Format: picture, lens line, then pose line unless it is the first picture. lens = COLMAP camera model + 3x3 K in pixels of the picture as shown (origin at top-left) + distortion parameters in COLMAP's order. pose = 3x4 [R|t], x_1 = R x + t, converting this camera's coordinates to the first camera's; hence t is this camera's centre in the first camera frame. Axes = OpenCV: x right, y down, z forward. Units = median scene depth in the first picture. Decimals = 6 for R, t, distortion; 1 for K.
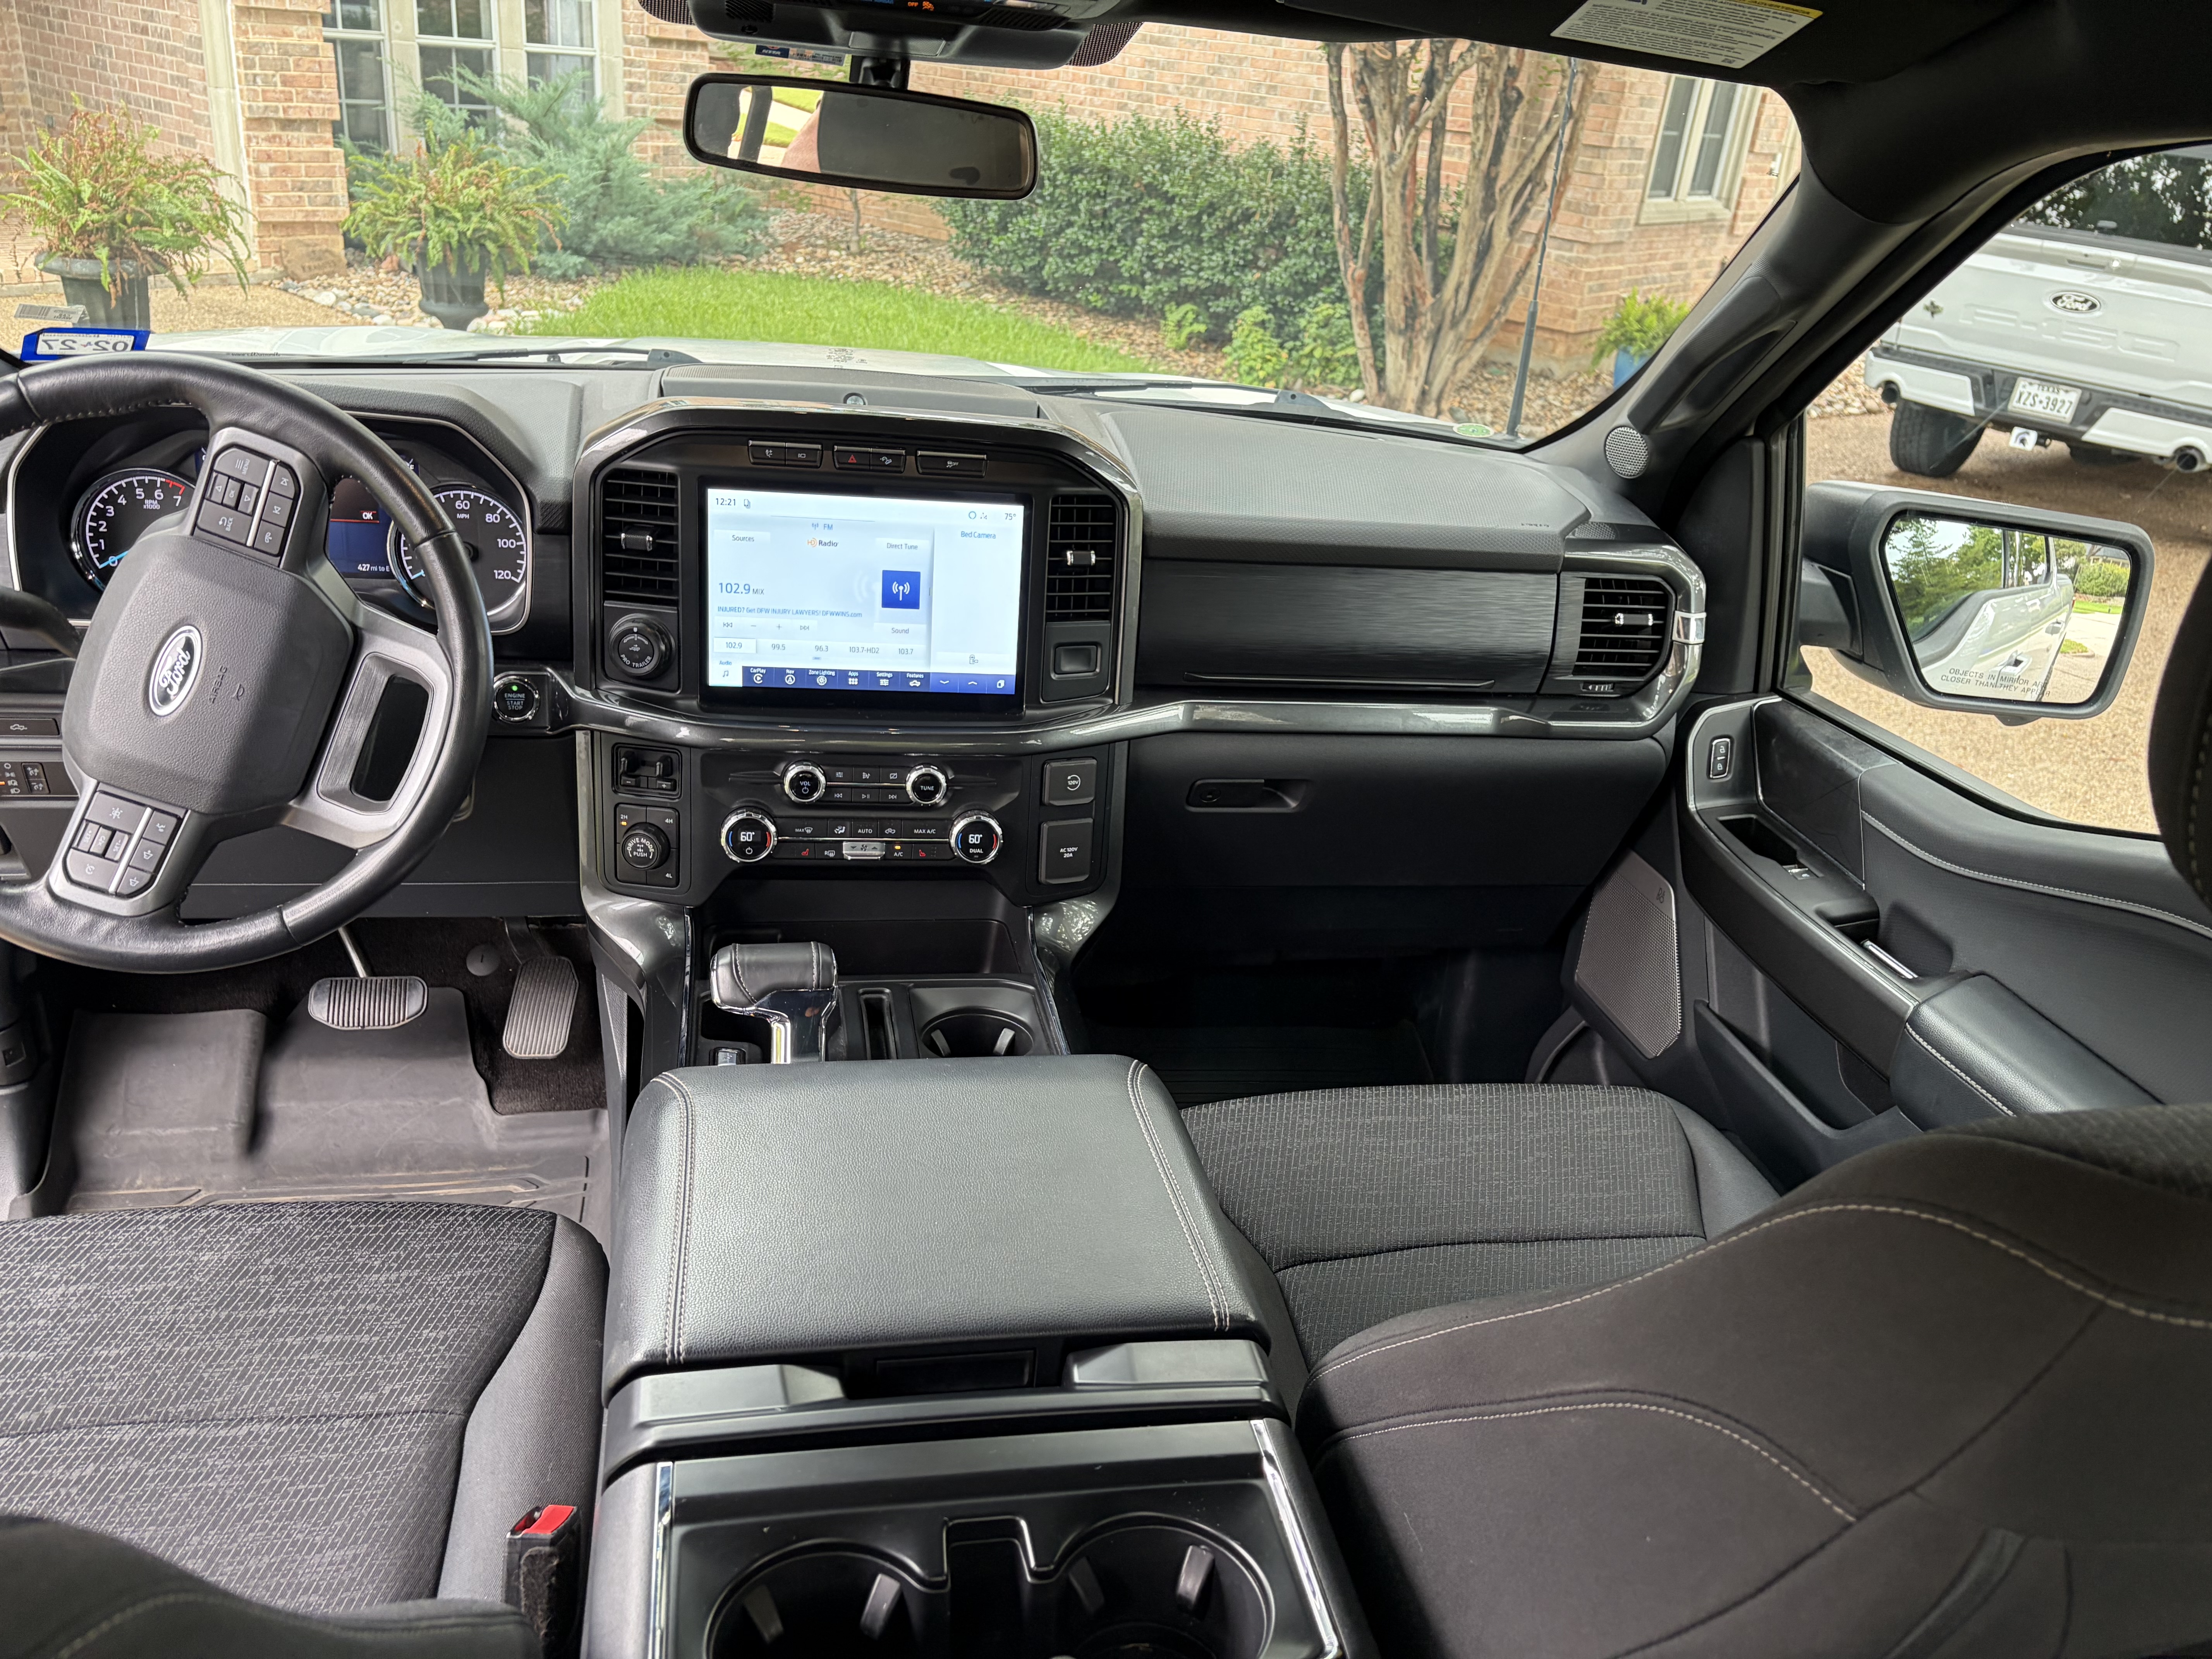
lens RADIAL K [[1627.6, 0, 1104.5], [0, 1627.6, 816.6], [0, 0, 1]] dist [0.064348, -0.001423]
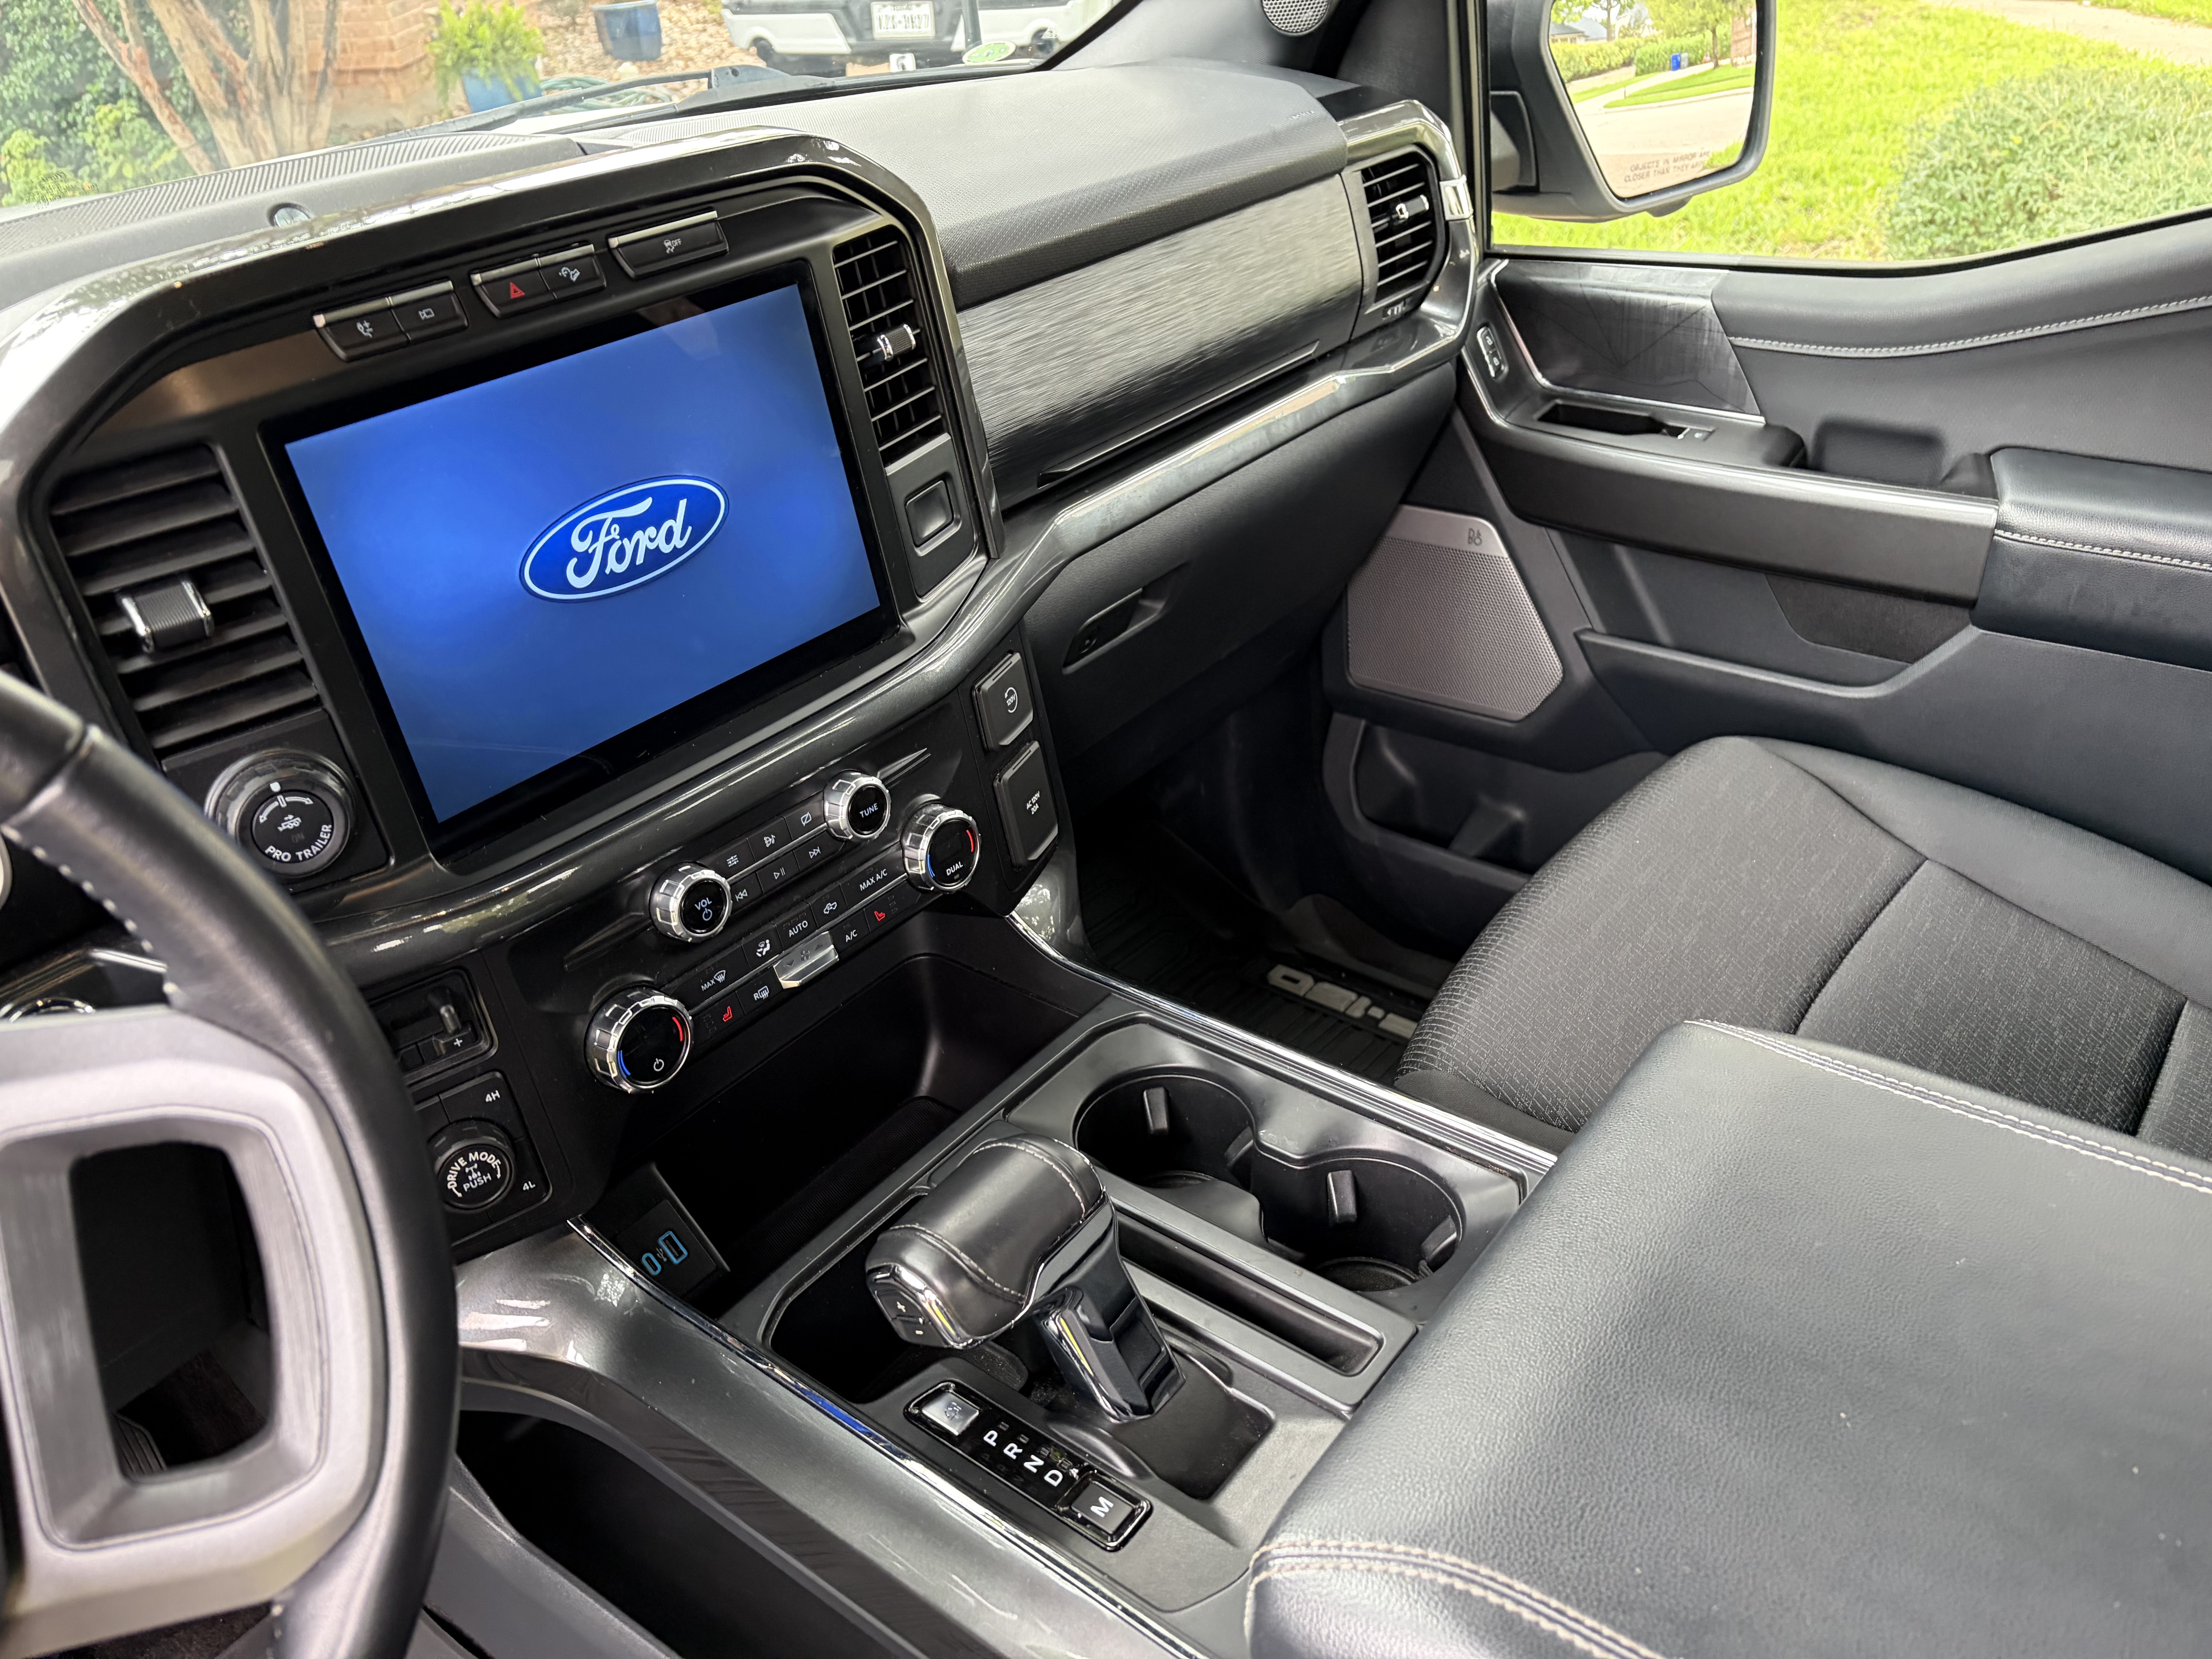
lens RADIAL K [[1682.3, 0, 1127.3], [0, 1682.3, 800.8], [0, 0, 1]] dist [0.055791, -0.064997]
pose [[0.759009, -0.453632, 0.467037, -0.274296], [0.389532, 0.891173, 0.232543, -0.106986], [-0.521700, 0.005423, 0.853112, 0.384096]]
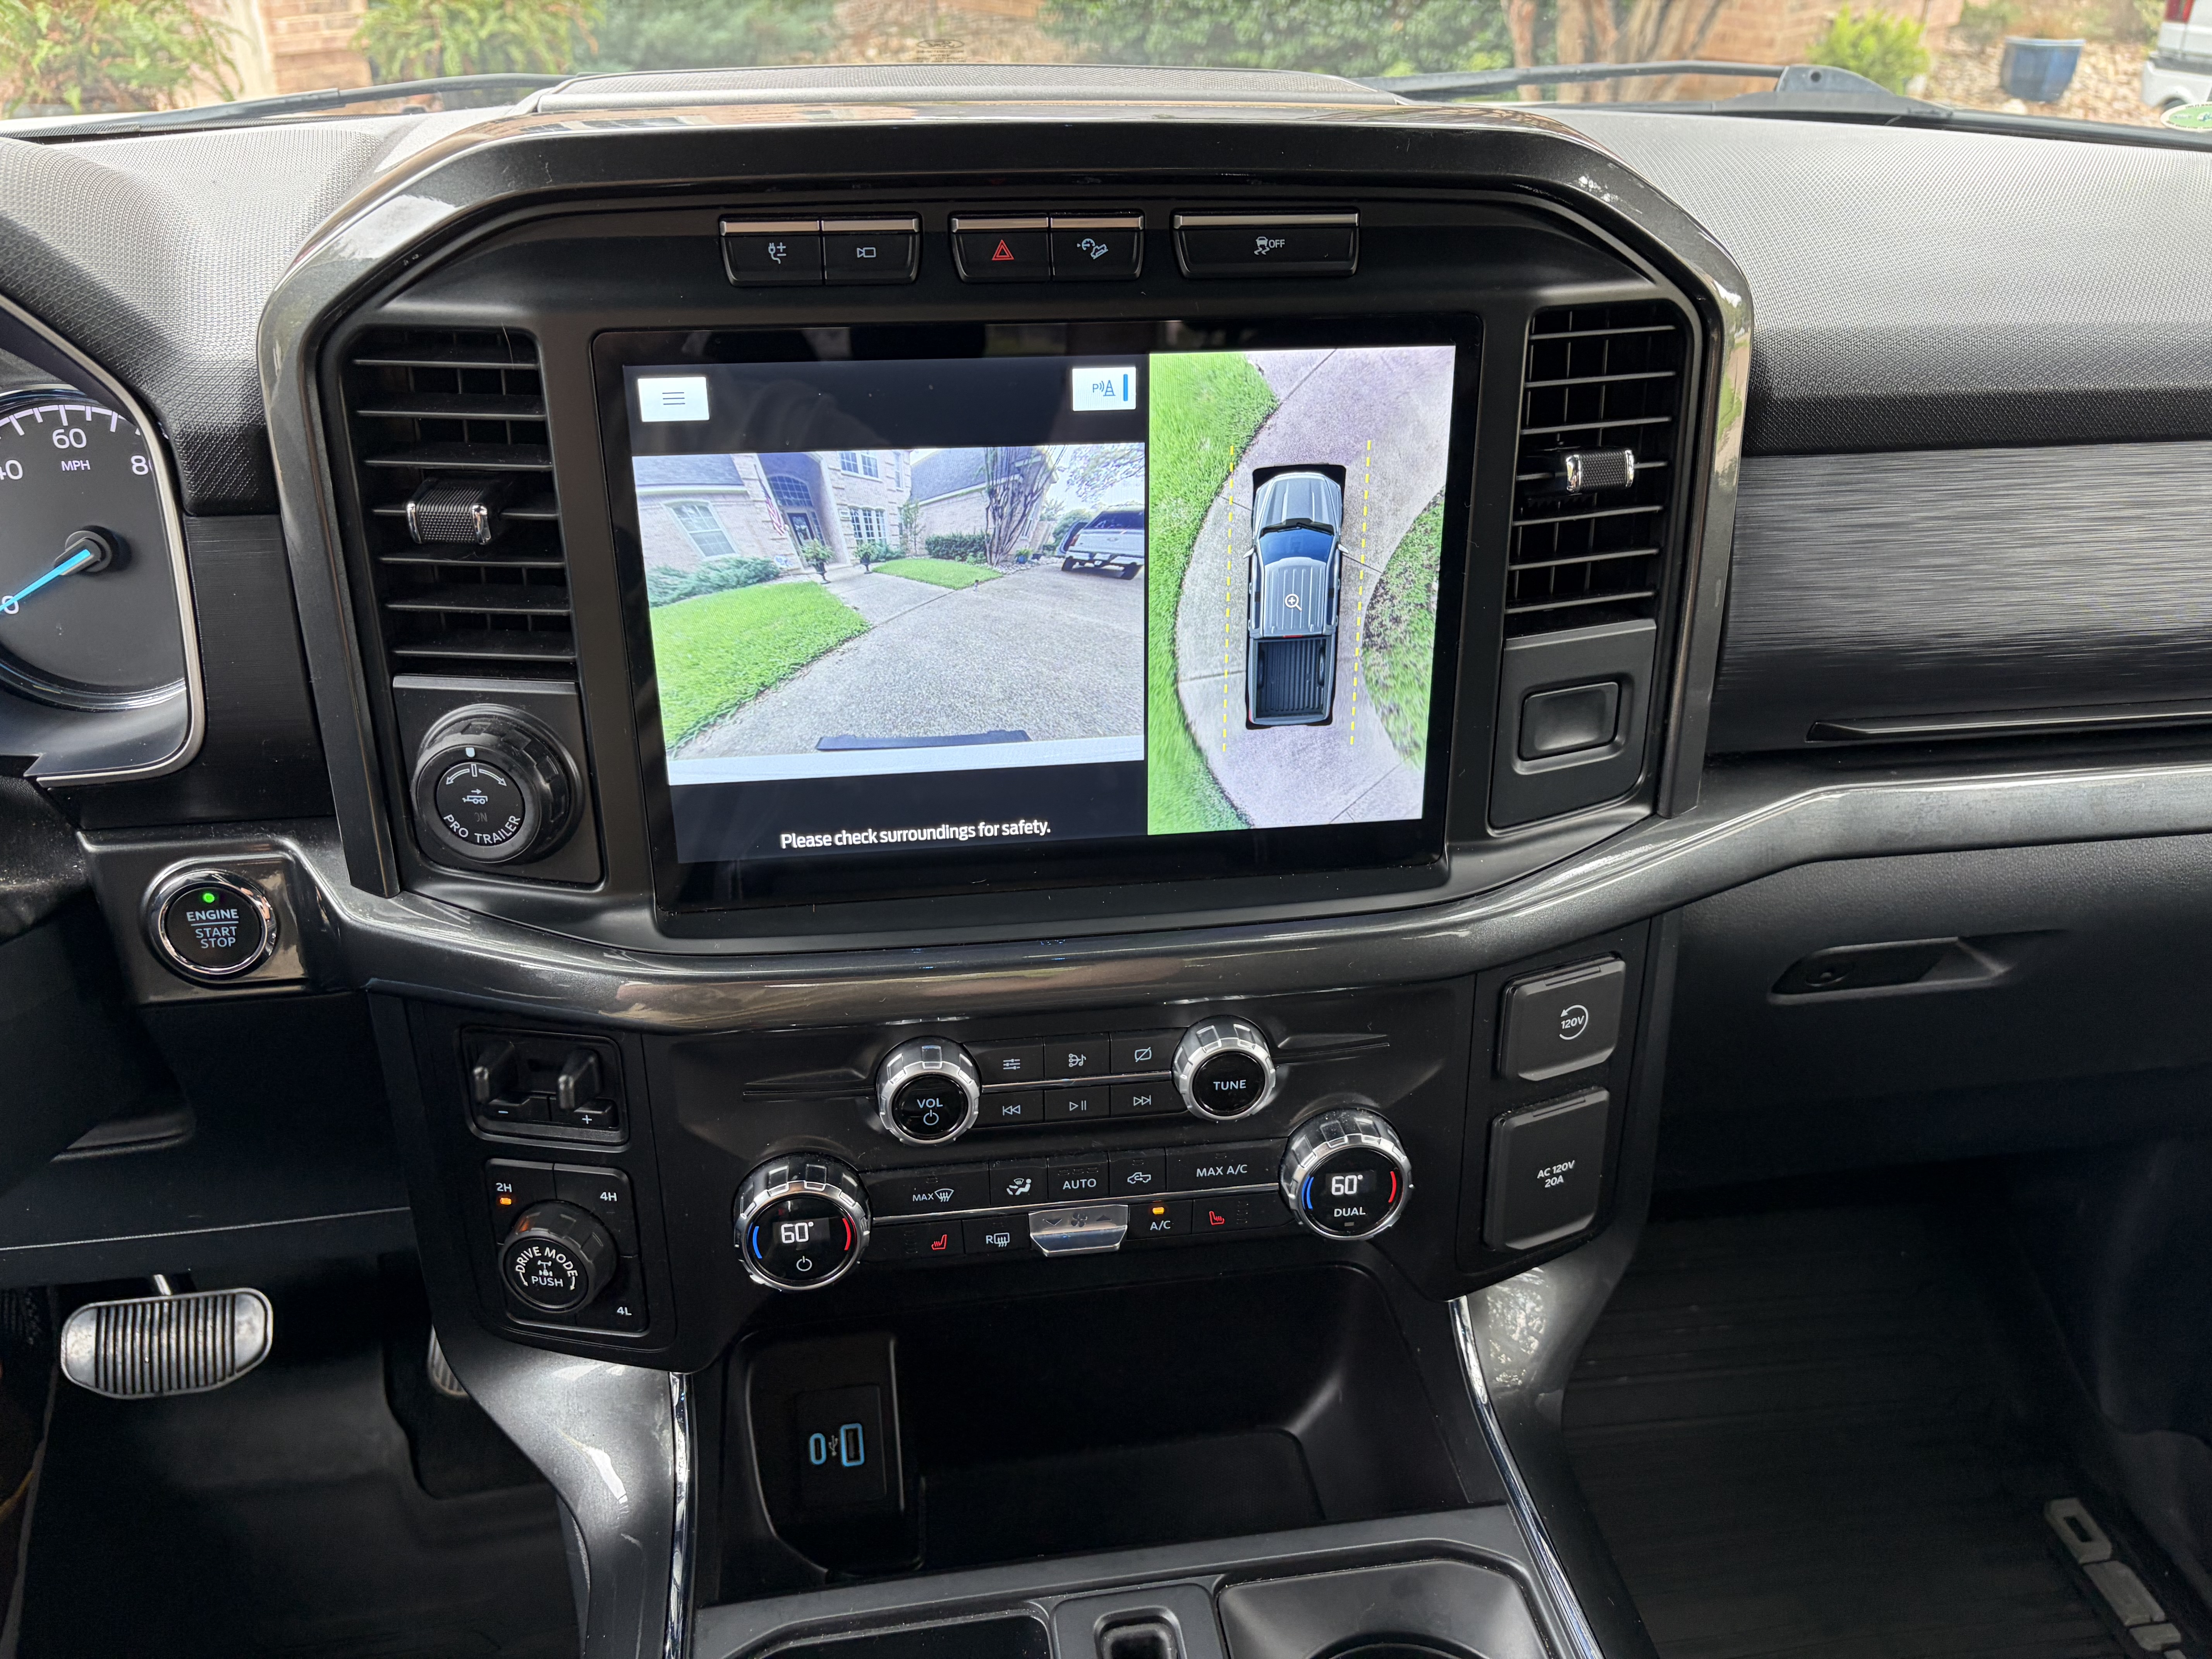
lens RADIAL K [[1723.9, 0, 1106.0], [0, 1723.9, 829.5], [0, 0, 1]] dist [0.029568, -0.004932]
pose [[0.996142, -0.043697, -0.076105, -0.090472], [0.051119, 0.993826, 0.098475, -0.106696], [0.071333, -0.101986, 0.992225, 0.505272]]
